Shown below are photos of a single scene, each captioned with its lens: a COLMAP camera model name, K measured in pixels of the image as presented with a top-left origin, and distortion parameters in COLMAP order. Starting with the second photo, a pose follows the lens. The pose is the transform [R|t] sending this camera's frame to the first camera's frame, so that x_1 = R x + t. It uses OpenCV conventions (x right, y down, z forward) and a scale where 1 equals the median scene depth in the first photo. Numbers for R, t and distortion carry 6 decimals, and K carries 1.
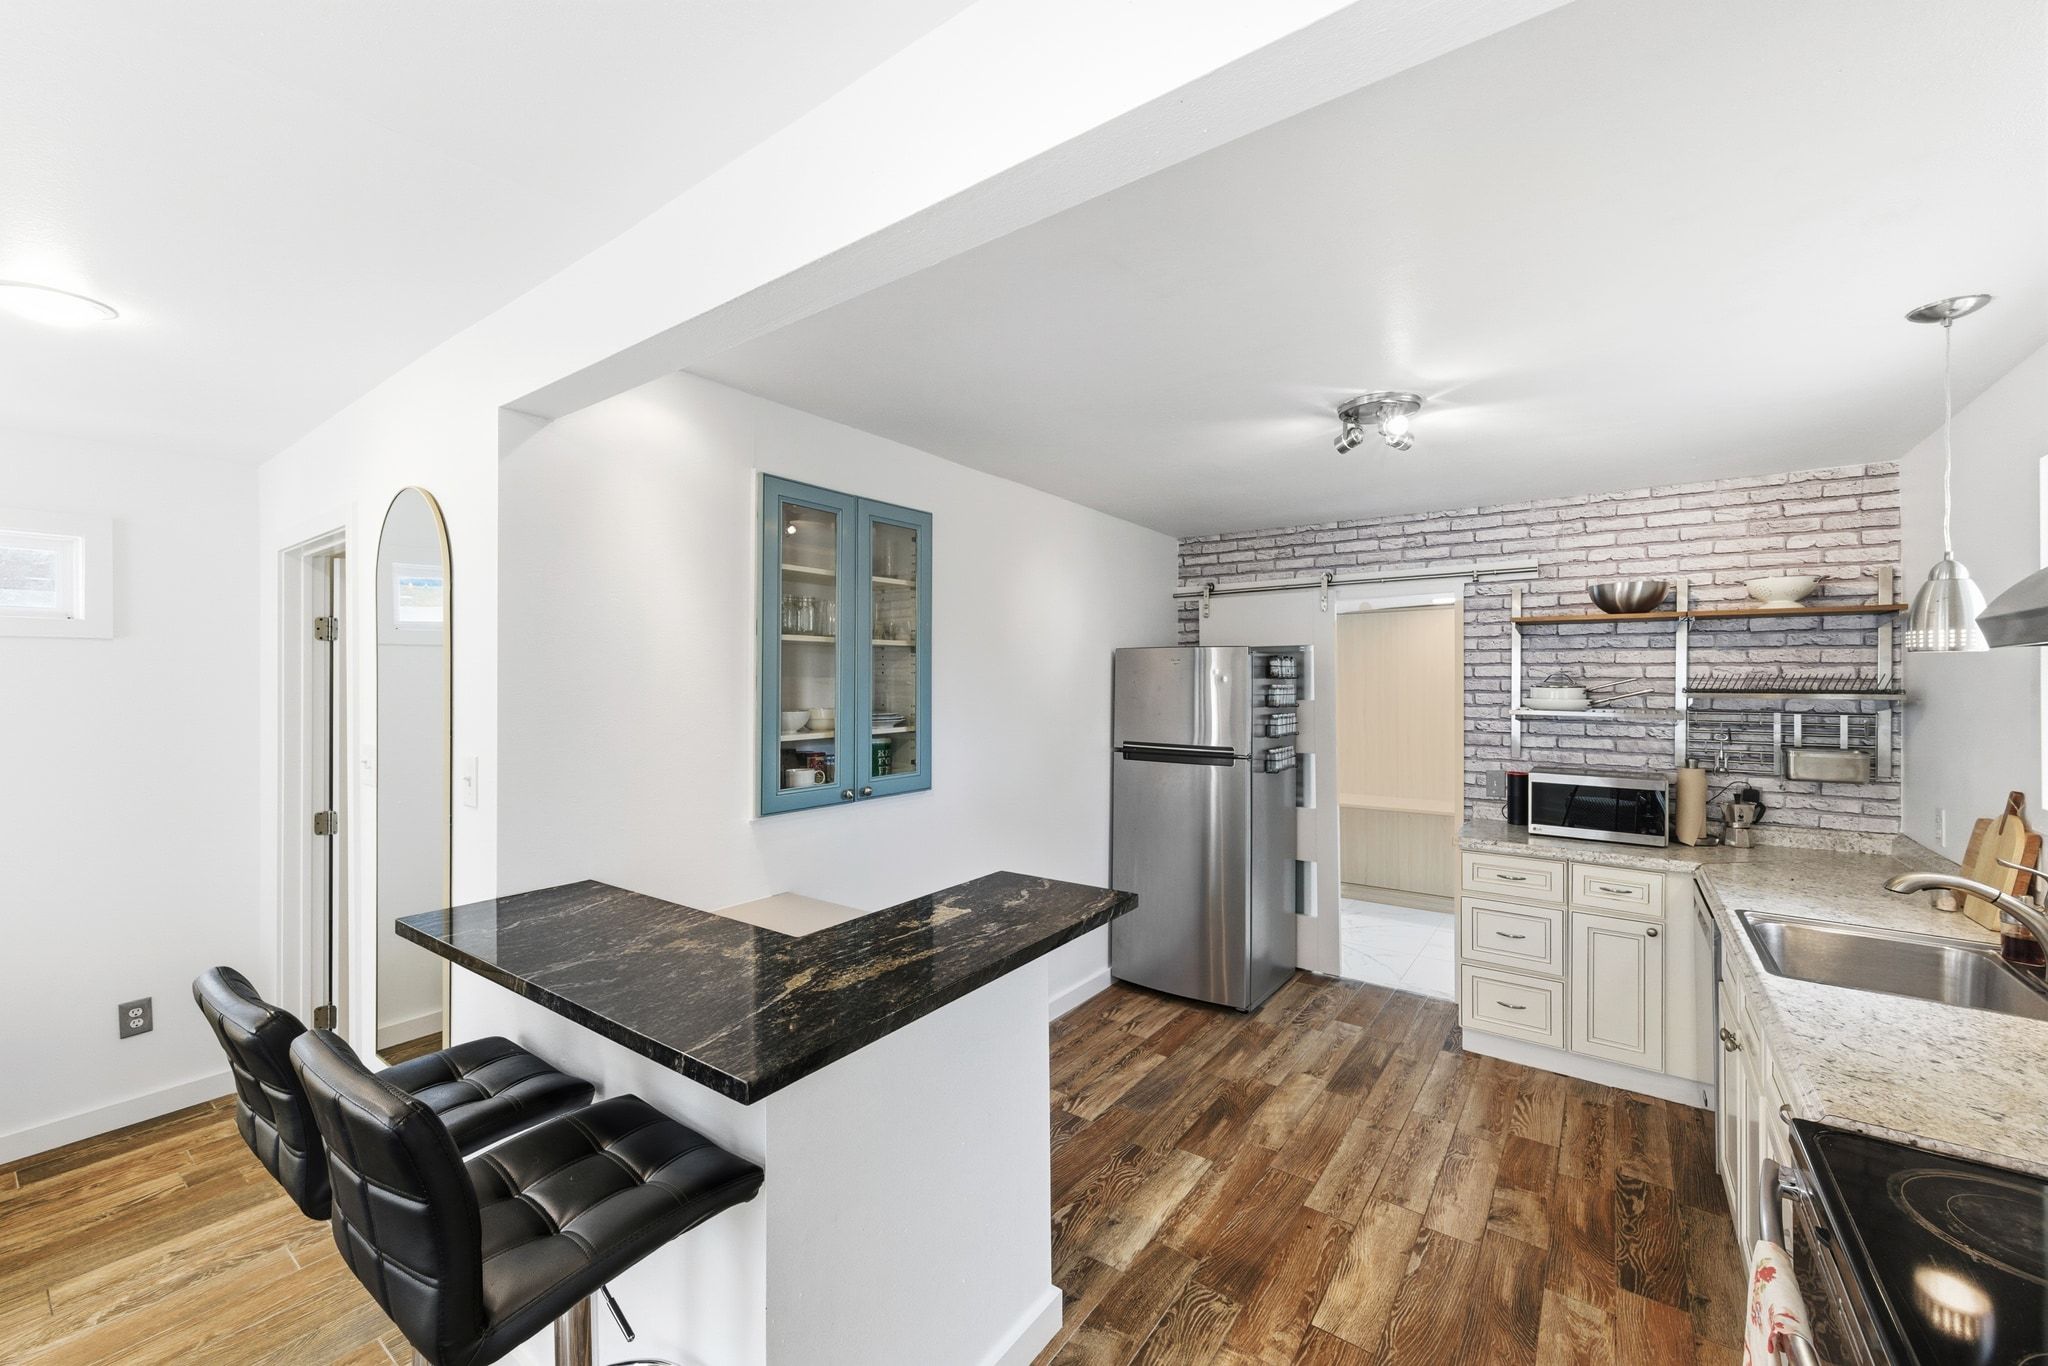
lens RADIAL K [[842.3, 0, 988.5], [0, 842.3, 669.3], [0, 0, 1]] dist [0.000057, -0.008787]
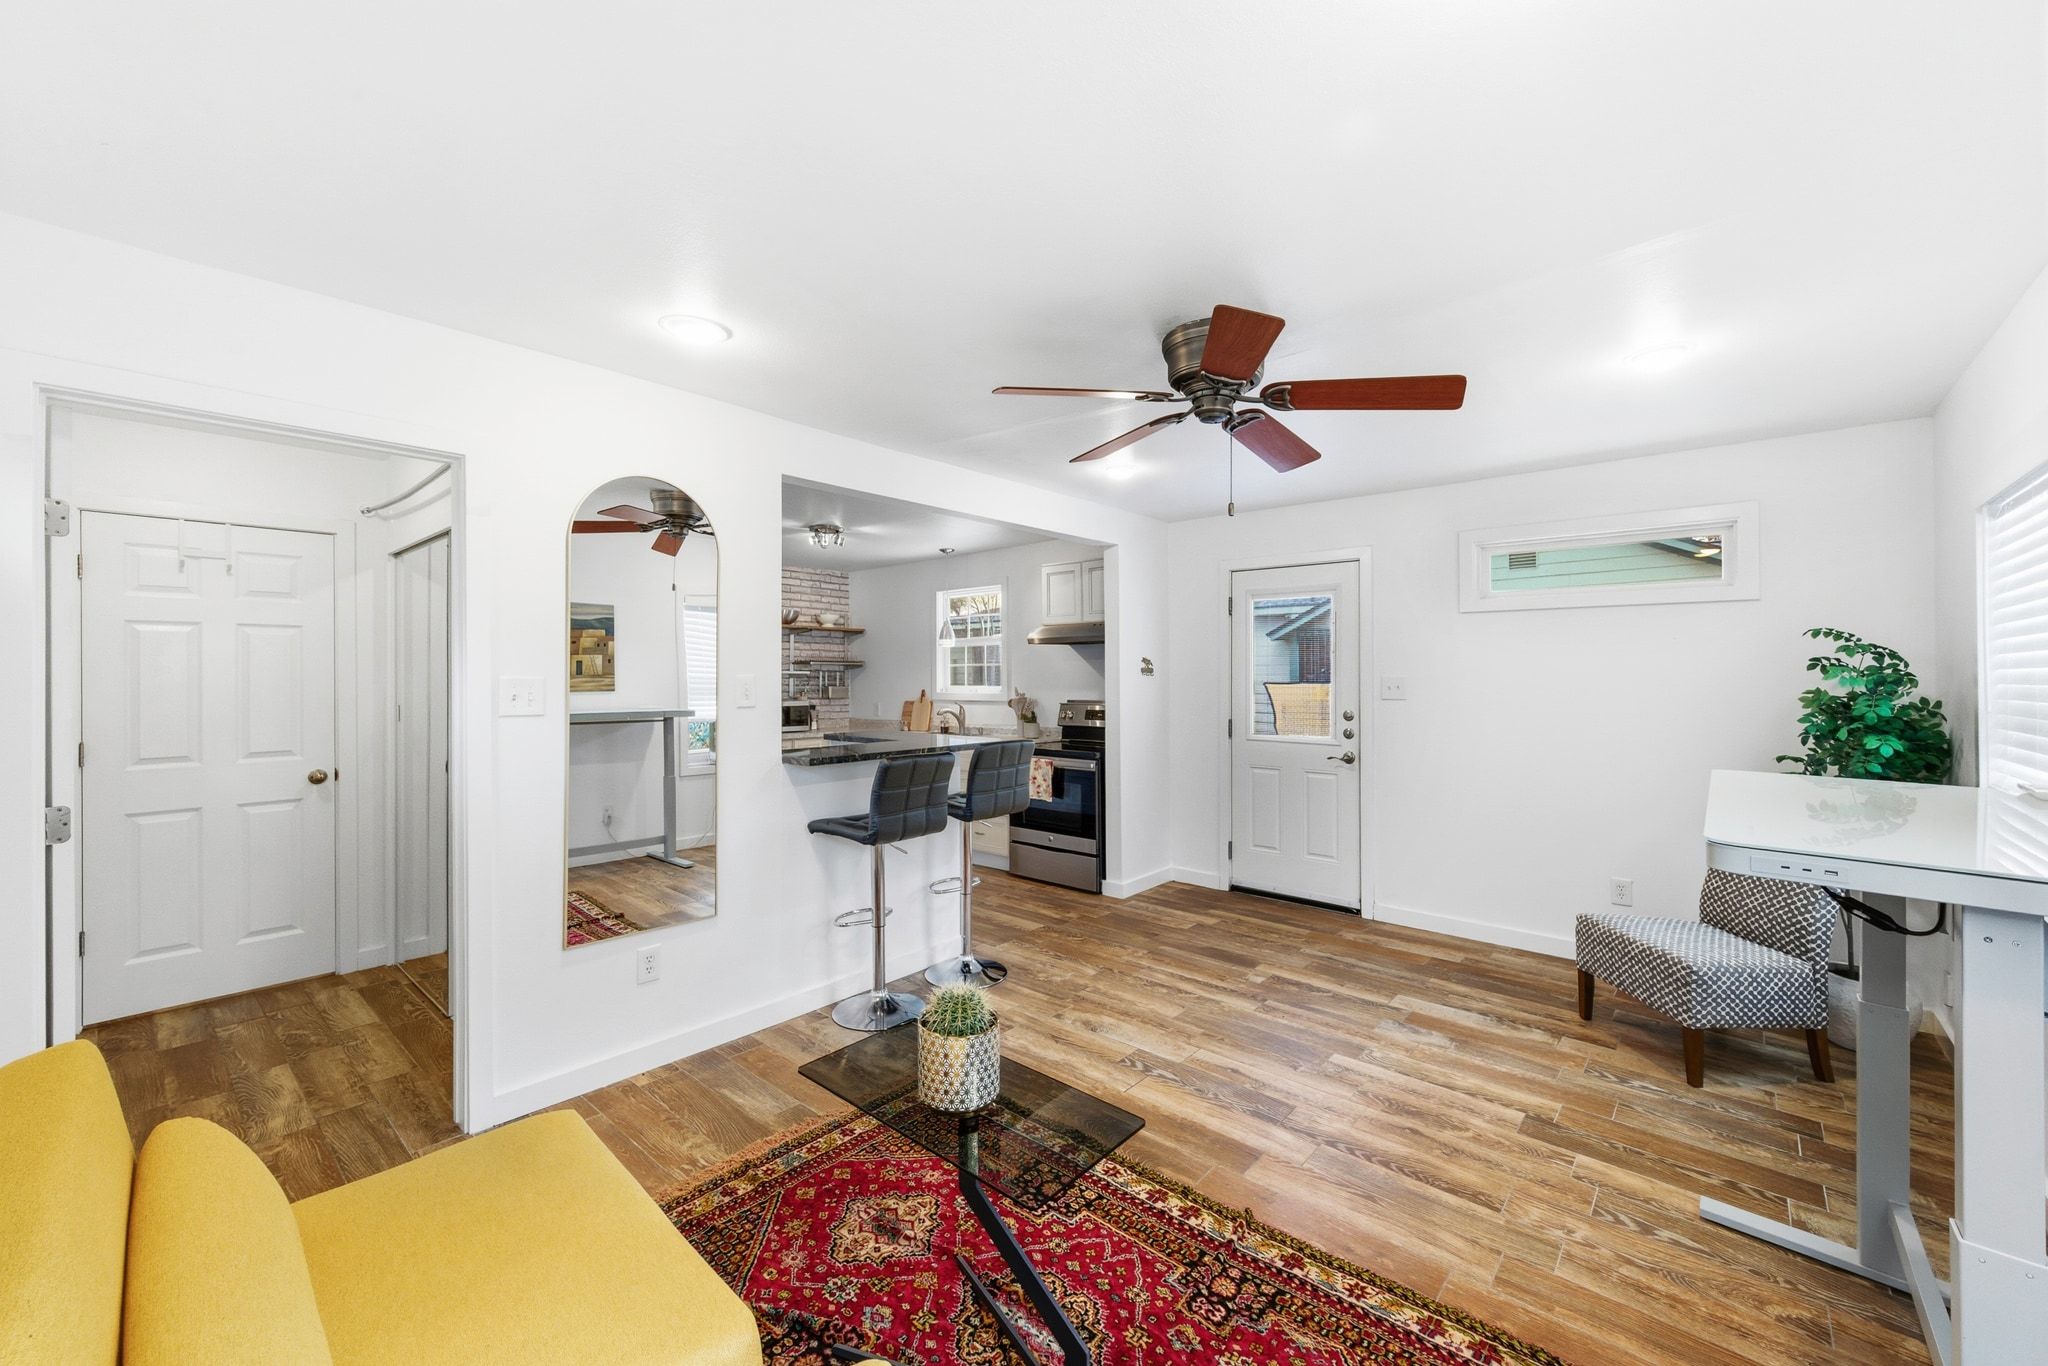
lens RADIAL K [[806.4, 0, 1016.6], [0, 806.4, 674.8], [0, 0, 1]] dist [0.000983, -0.007227]
pose [[0.087879, 0.001685, 0.996130, -1.086837], [-0.003742, 0.999992, -0.001362, 0.053493], [-0.996124, -0.003608, 0.087885, 0.215458]]
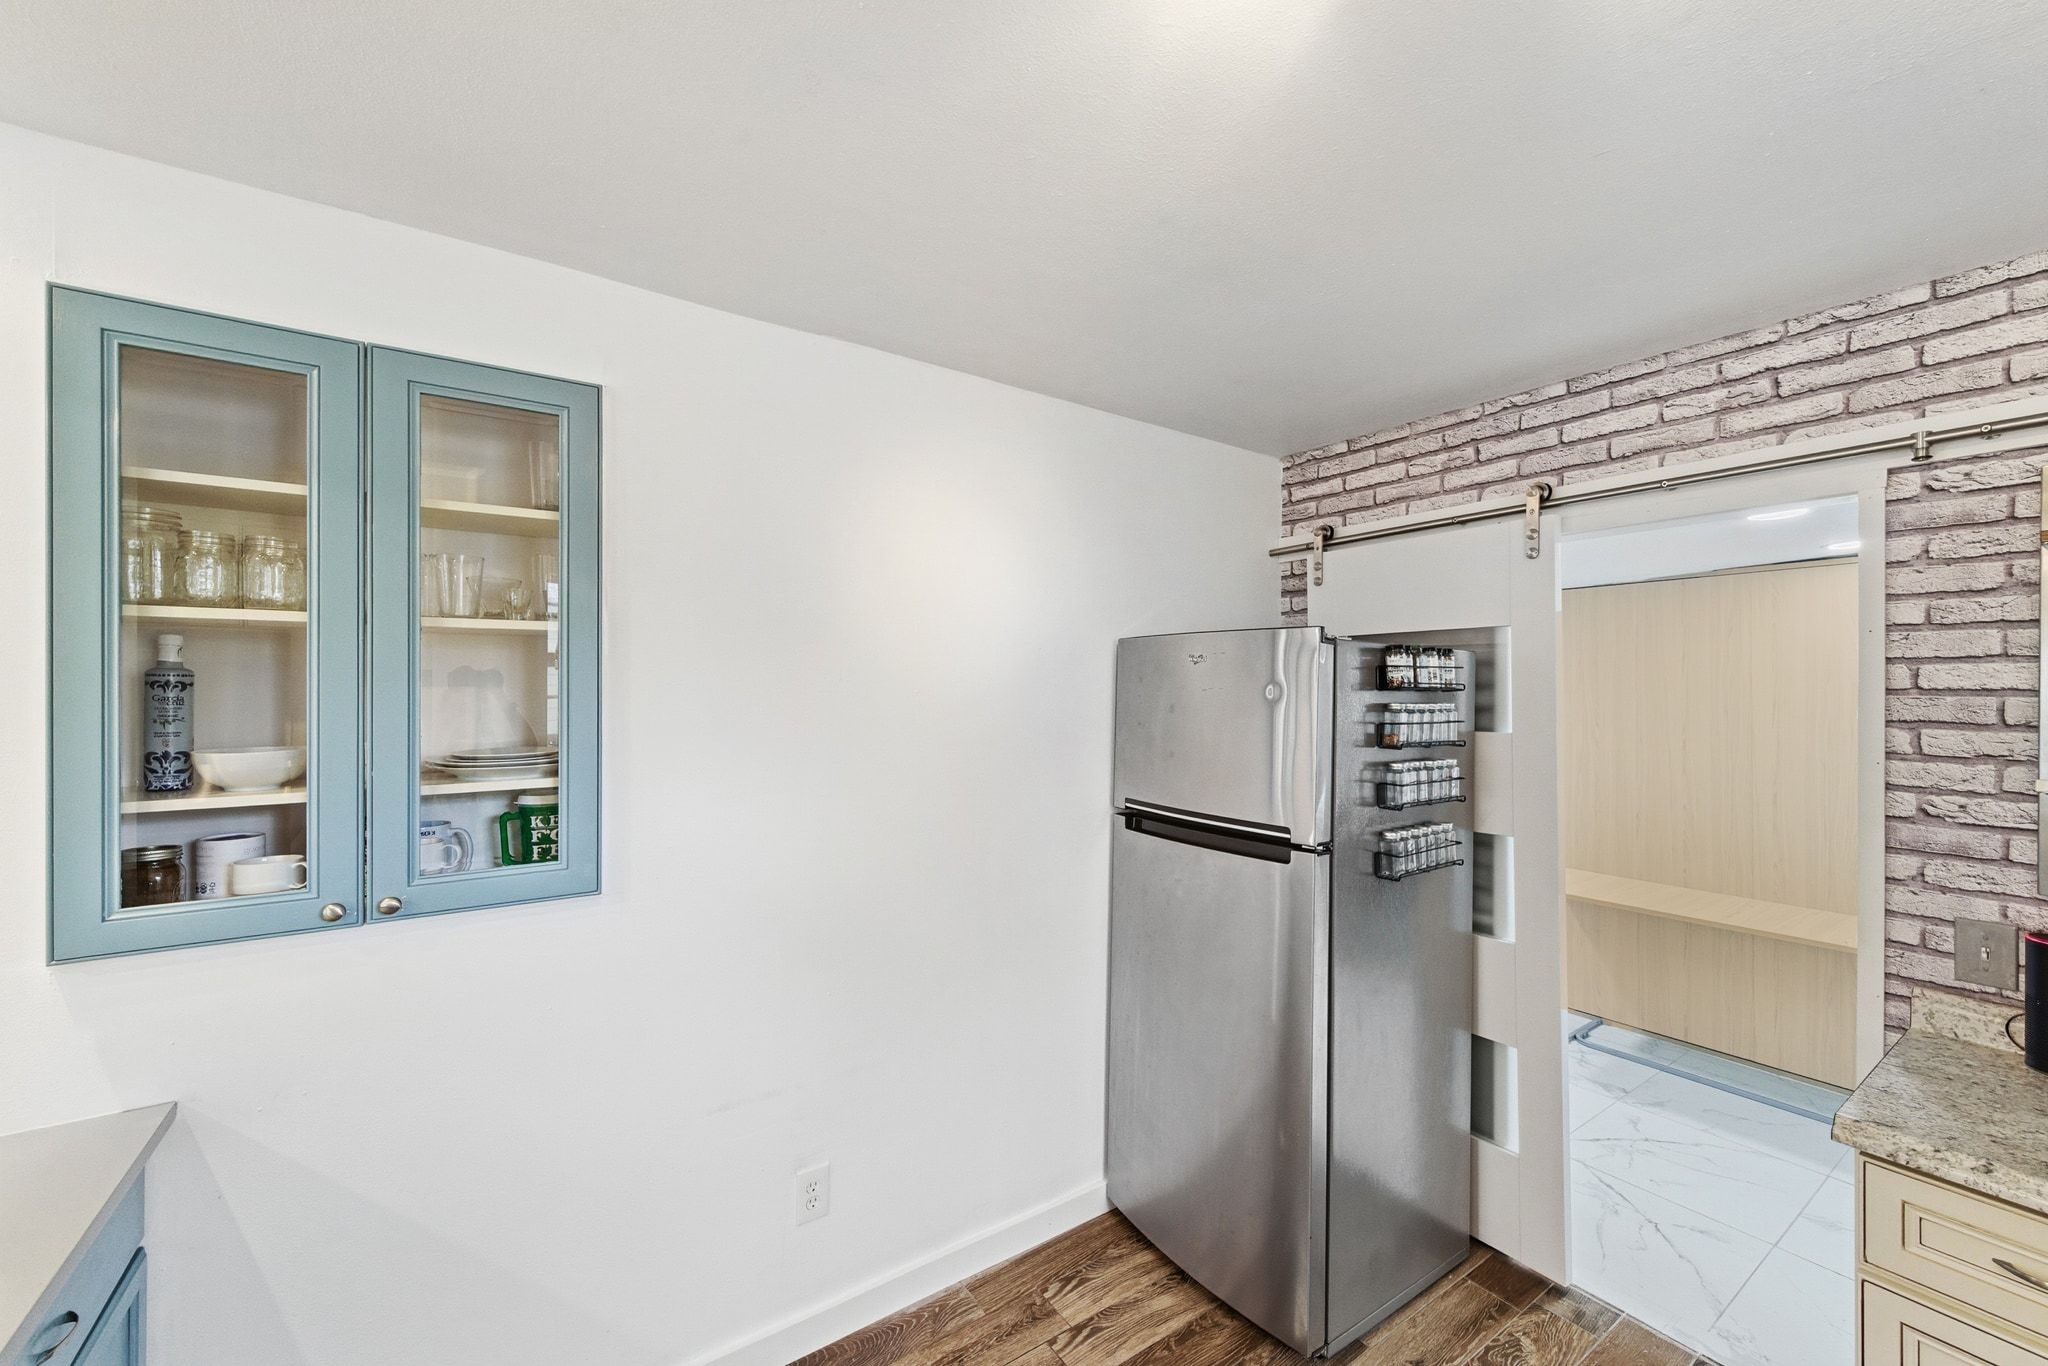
lens RADIAL K [[812.1, 0, 1010.7], [0, 812.1, 681.8], [0, 0, 1]] dist [0.000197, -0.000176]
pose [[0.945483, 0.000179, -0.325671, 0.286964], [0.001114, 0.999992, 0.003784, 0.003237], [0.325669, -0.003940, 0.945476, 0.478697]]
